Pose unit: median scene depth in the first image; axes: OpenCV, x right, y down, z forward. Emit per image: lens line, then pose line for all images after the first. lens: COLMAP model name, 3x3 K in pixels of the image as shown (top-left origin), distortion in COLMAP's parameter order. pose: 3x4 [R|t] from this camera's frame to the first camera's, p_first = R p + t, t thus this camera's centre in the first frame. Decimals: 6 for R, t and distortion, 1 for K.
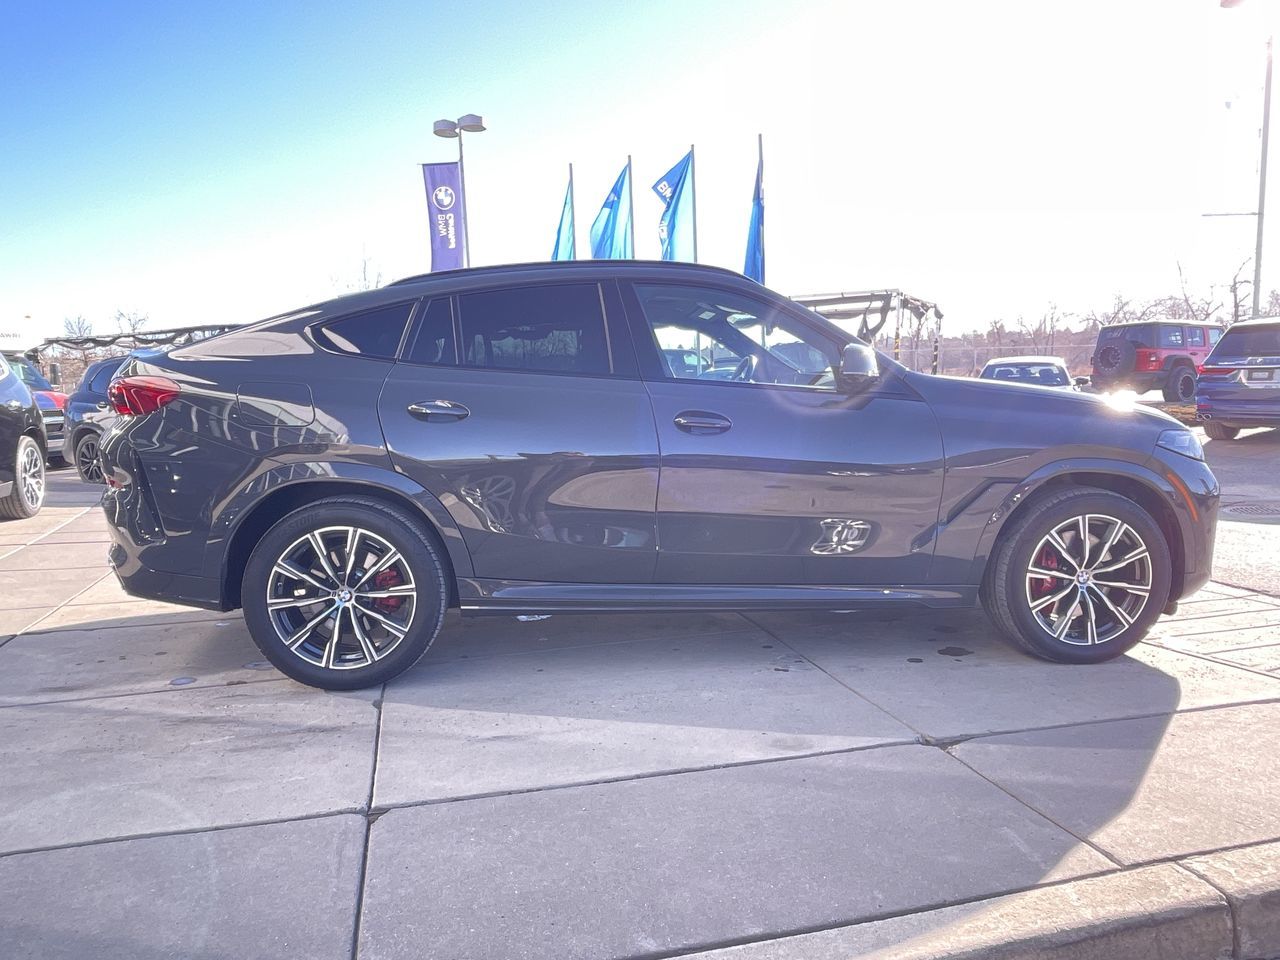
lens RADIAL K [[859.3, 0, 640.0], [0, 859.3, 480.0], [0, 0, 1]] dist [-0.002759, -0.007513]
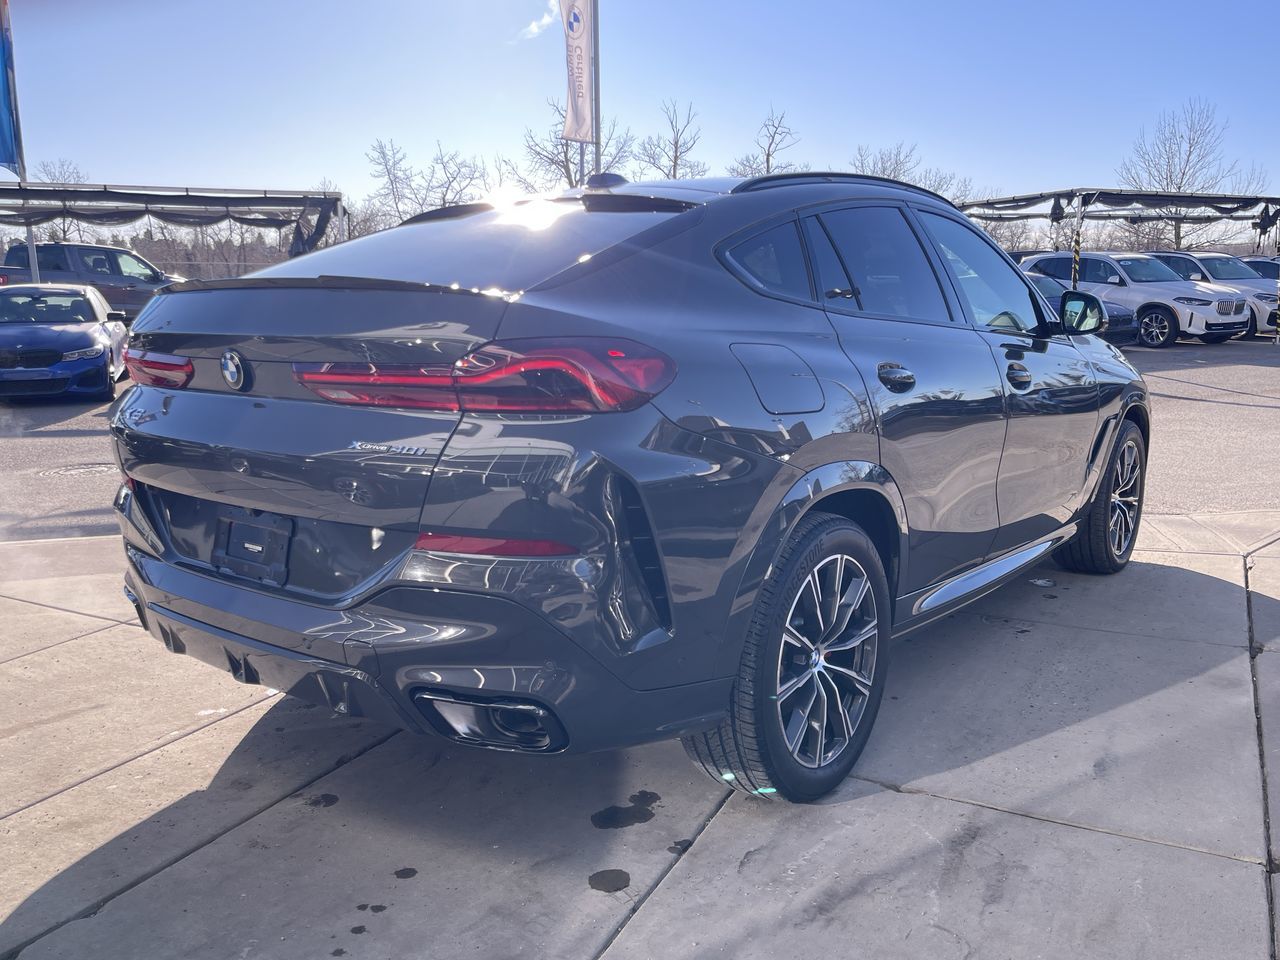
lens RADIAL K [[1056.1, 0, 640.0], [0, 1056.1, 480.0], [0, 0, 1]] dist [0.048242, -0.036630]
pose [[0.679046, -0.114001, 0.725190, -1.033296], [0.075886, 0.993477, 0.085119, -0.085513], [-0.730163, -0.002768, 0.683267, 0.535359]]
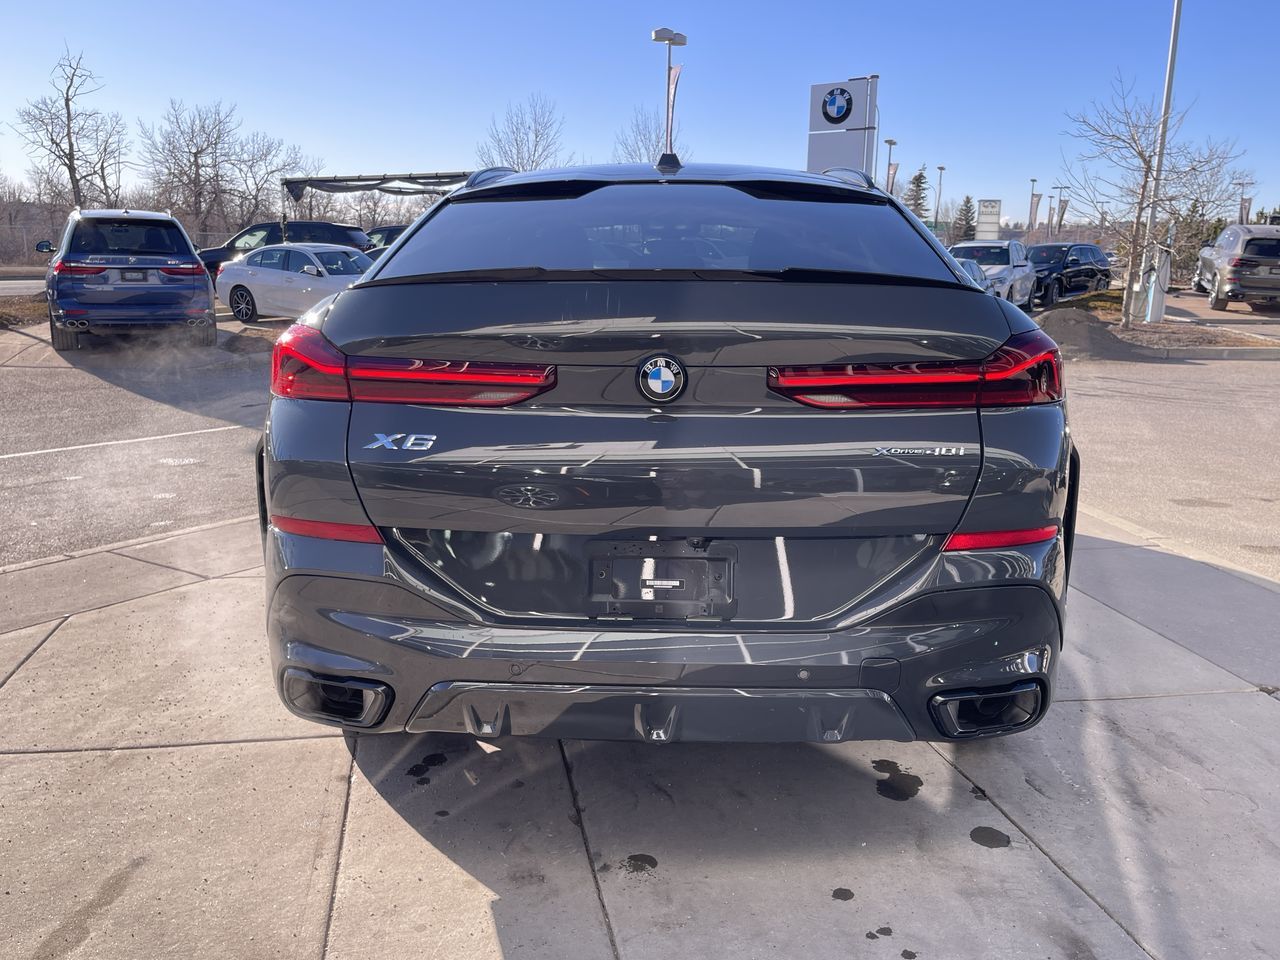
lens RADIAL K [[1056.1, 0, 640.0], [0, 1056.1, 480.0], [0, 0, 1]] dist [0.048242, -0.036630]
pose [[0.120501, -0.180957, 0.976081, -1.293429], [0.101229, 0.980360, 0.169253, -0.166396], [-0.987538, 0.078413, 0.136452, 1.167399]]
